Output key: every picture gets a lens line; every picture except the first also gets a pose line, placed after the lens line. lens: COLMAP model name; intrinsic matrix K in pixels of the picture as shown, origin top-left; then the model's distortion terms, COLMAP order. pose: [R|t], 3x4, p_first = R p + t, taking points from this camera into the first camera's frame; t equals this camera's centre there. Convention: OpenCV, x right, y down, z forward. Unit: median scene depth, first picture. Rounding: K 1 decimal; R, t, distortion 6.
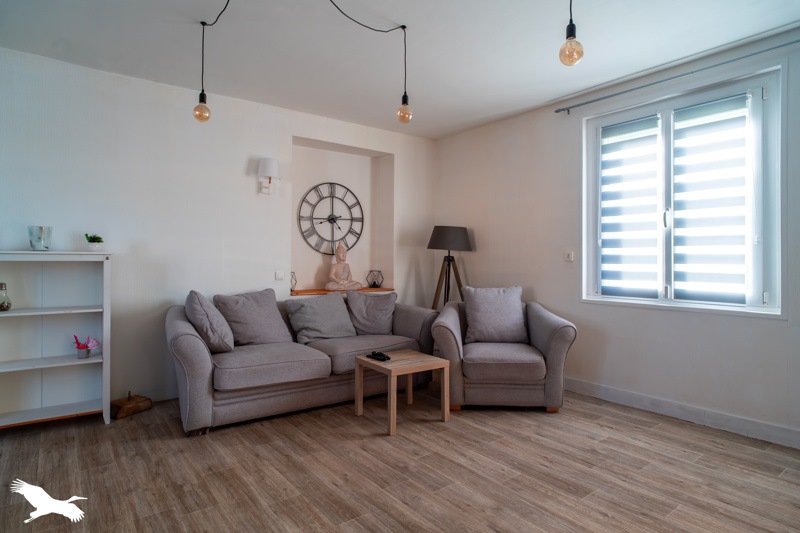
lens RADIAL K [[454.7, 0, 403.2], [0, 454.7, 254.4], [0, 0, 1]] dist [-0.012680, 0.009532]
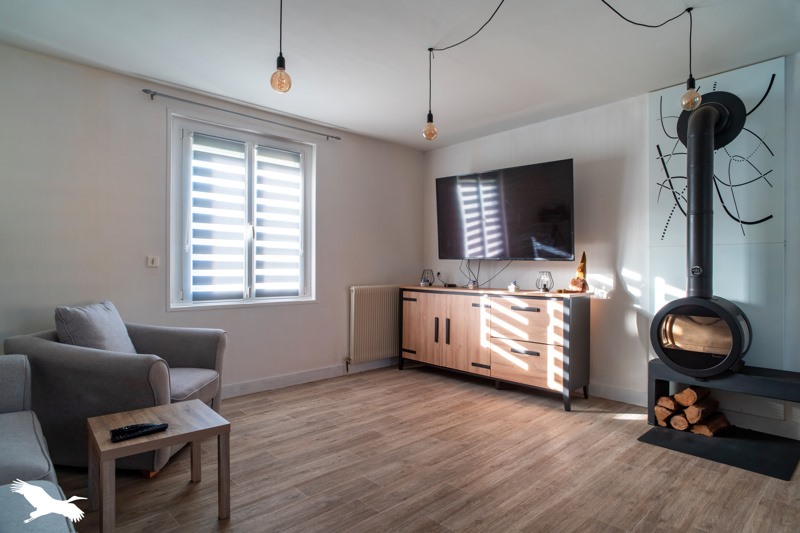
lens RADIAL K [[454.7, 0, 399.7], [0, 454.7, 266.9], [0, 0, 1]] dist [-0.012680, 0.009532]
pose [[-0.101441, -0.002708, 0.994838, -0.753486], [-0.014610, 0.999893, 0.001232, 0.008626], [-0.994734, -0.014409, -0.101470, 0.820554]]
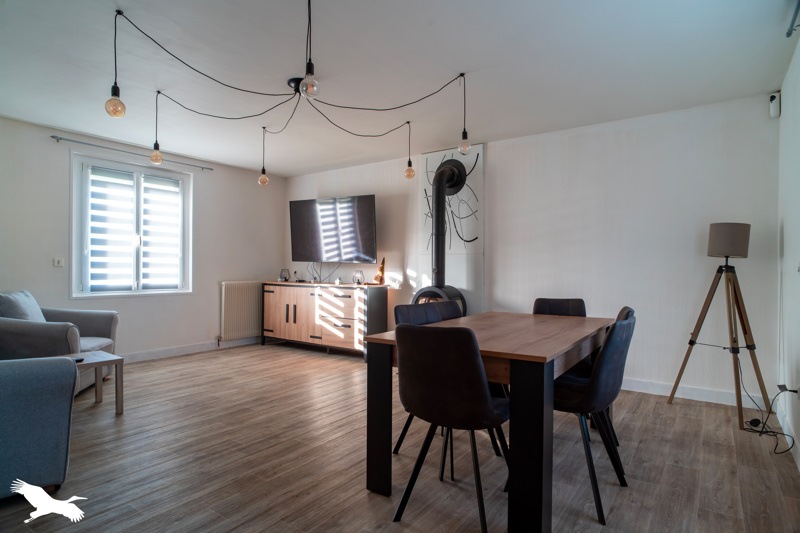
lens RADIAL K [[454.7, 0, 398.8], [0, 454.7, 269.3], [0, 0, 1]] dist [-0.012680, 0.009532]
pose [[-0.296925, -0.007491, 0.954871, -1.390823], [-0.018532, 0.999826, 0.002081, 0.004619], [-0.954721, -0.017078, -0.297012, 0.670423]]
